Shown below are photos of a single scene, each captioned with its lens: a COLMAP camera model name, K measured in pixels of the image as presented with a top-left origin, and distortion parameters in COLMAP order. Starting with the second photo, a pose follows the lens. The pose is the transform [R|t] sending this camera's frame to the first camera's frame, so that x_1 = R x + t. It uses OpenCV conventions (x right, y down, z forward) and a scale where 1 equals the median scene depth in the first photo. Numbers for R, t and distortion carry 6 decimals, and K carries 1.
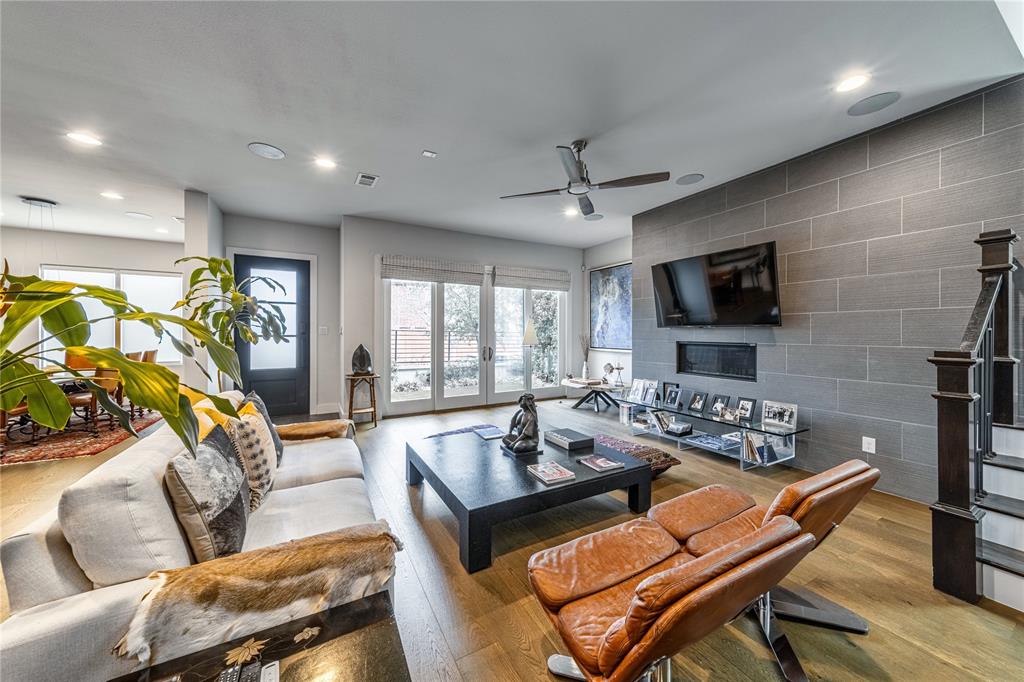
lens RADIAL K [[363.7, 0, 523.9], [0, 363.7, 338.3], [0, 0, 1]] dist [0.007197, -0.000007]
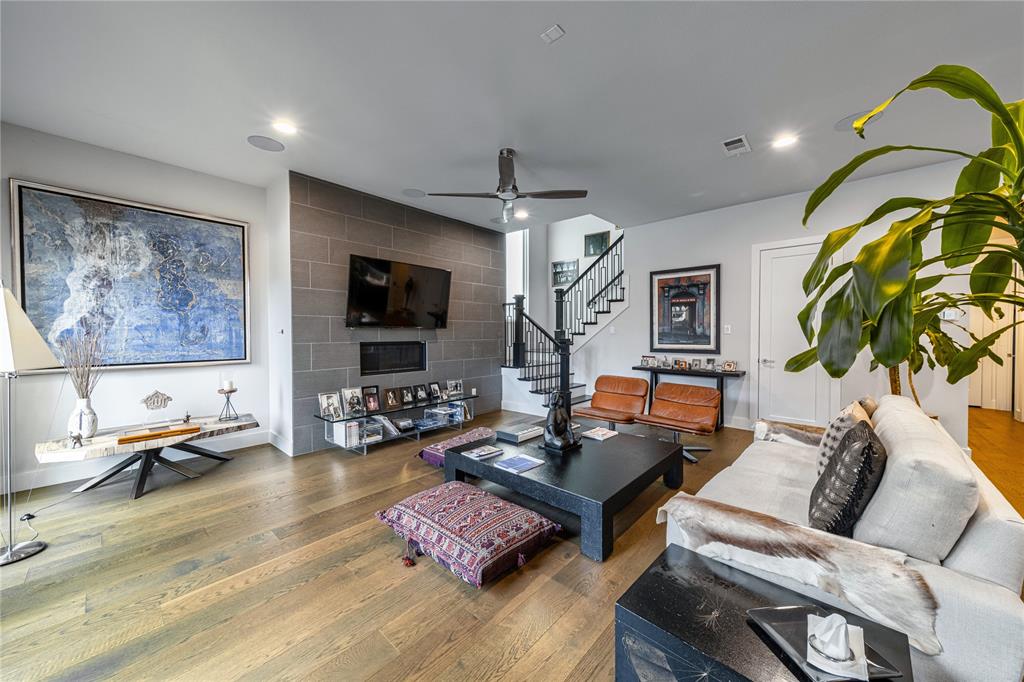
lens RADIAL K [[363.7, 0, 523.9], [0, 363.7, 338.3], [0, 0, 1]] dist [0.007197, -0.000007]
pose [[-0.323677, -0.013981, 0.946064, -0.683209], [0.017440, 0.999633, 0.020740, -0.015638], [-0.946007, 0.023212, -0.323315, 1.021107]]
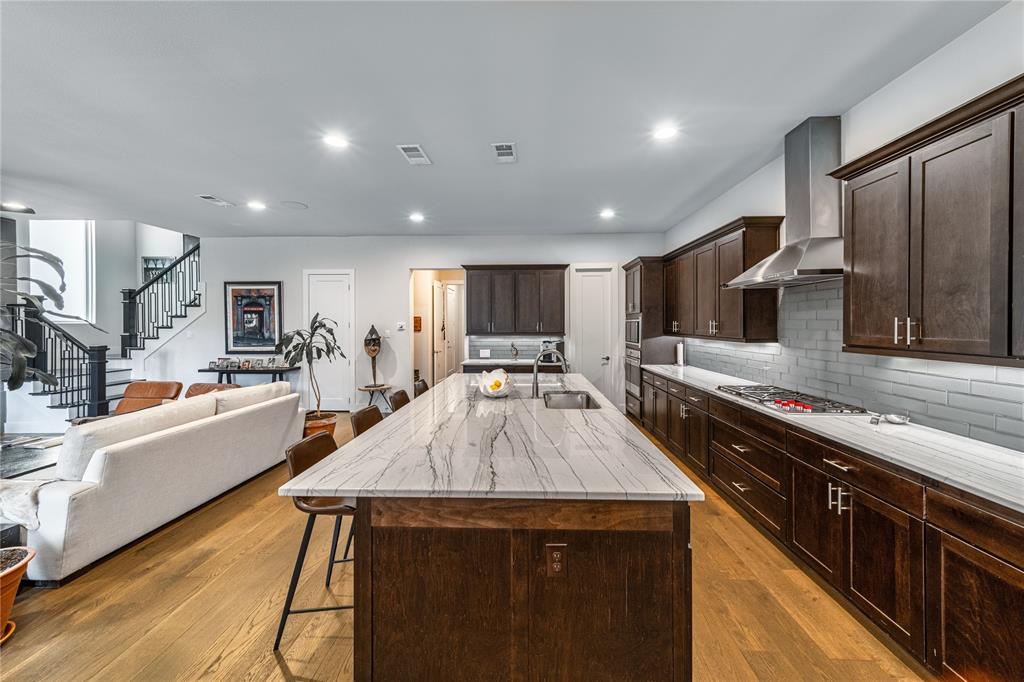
lens RADIAL K [[350.1, 0, 511.1], [0, 350.1, 325.9], [0, 0, 1]] dist [0.006439, 0.000075]
pose [[-0.851188, 0.001218, 0.524860, -1.332112], [0.011869, 0.999786, 0.016928, -0.057328], [-0.524727, 0.020638, -0.851020, 0.735363]]
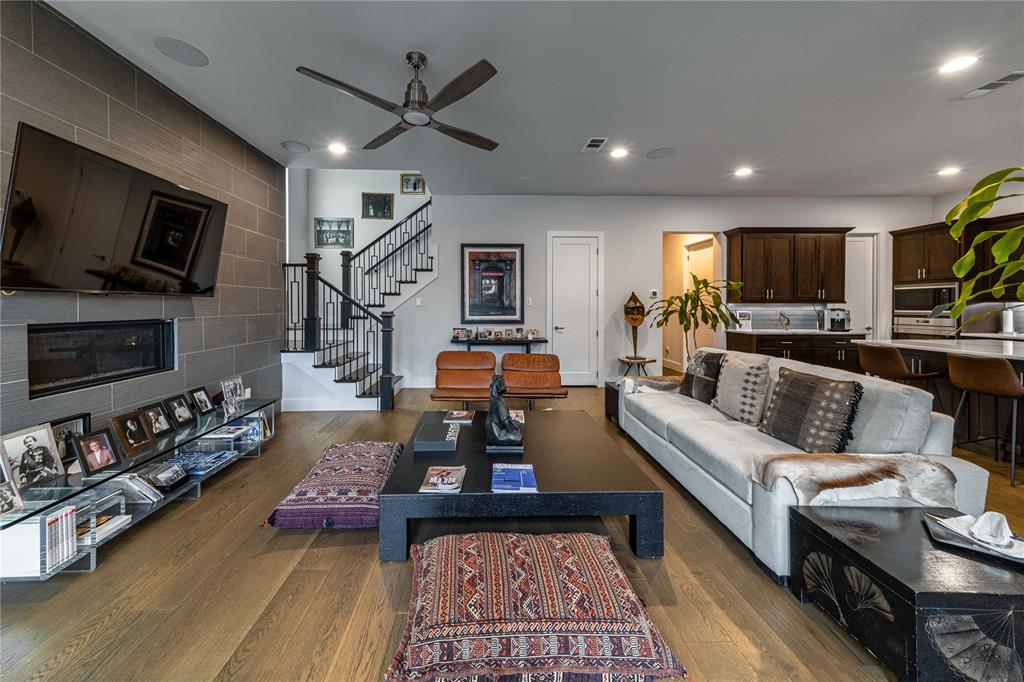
lens RADIAL K [[358.4, 0, 495.6], [0, 358.4, 306.0], [0, 0, 1]] dist [0.006939, -0.000099]
pose [[-0.875554, -0.002116, 0.483115, -0.289565], [0.007589, 0.999807, 0.018132, -0.018392], [-0.483060, 0.019541, -0.875369, 1.248257]]
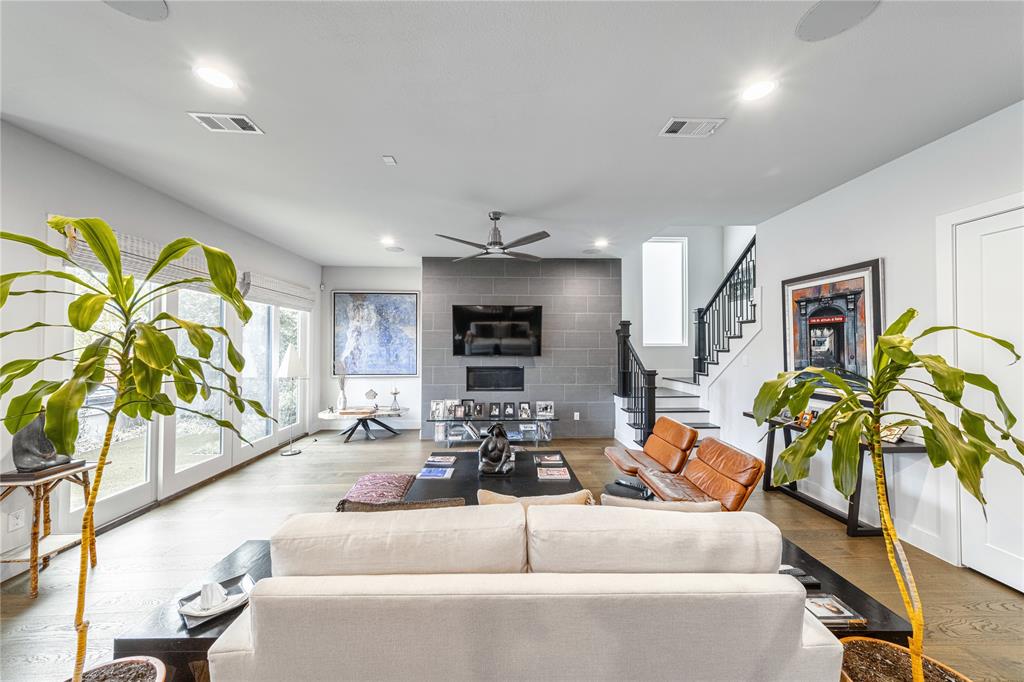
lens RADIAL K [[358.3, 0, 514.1], [0, 358.3, 341.0], [0, 0, 1]] dist [0.007297, 0.000024]
pose [[0.457852, 0.015563, 0.888892, -0.714005], [0.012692, 0.999630, -0.024040, -0.055752], [-0.888938, 0.022289, 0.457485, 0.303073]]
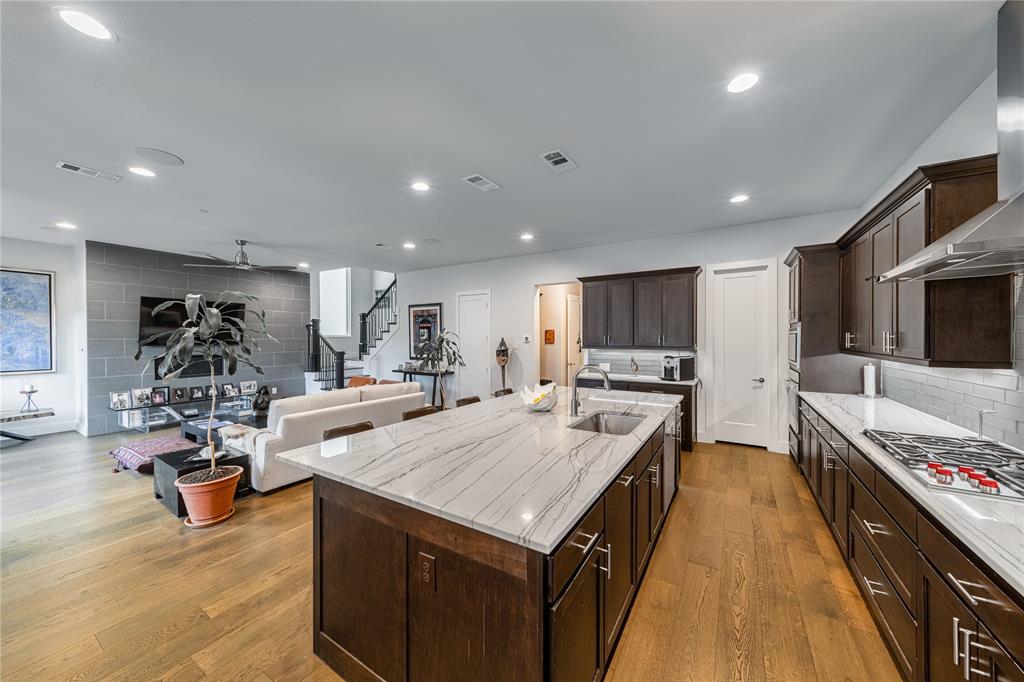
lens RADIAL K [[344.4, 0, 515.9], [0, 344.4, 339.6], [0, 0, 1]] dist [0.005918, -0.000105]
pose [[-0.492917, -0.002910, 0.870071, -1.506988], [0.015856, 0.999798, 0.012326, -0.053453], [-0.869932, 0.019871, -0.492772, 0.536434]]
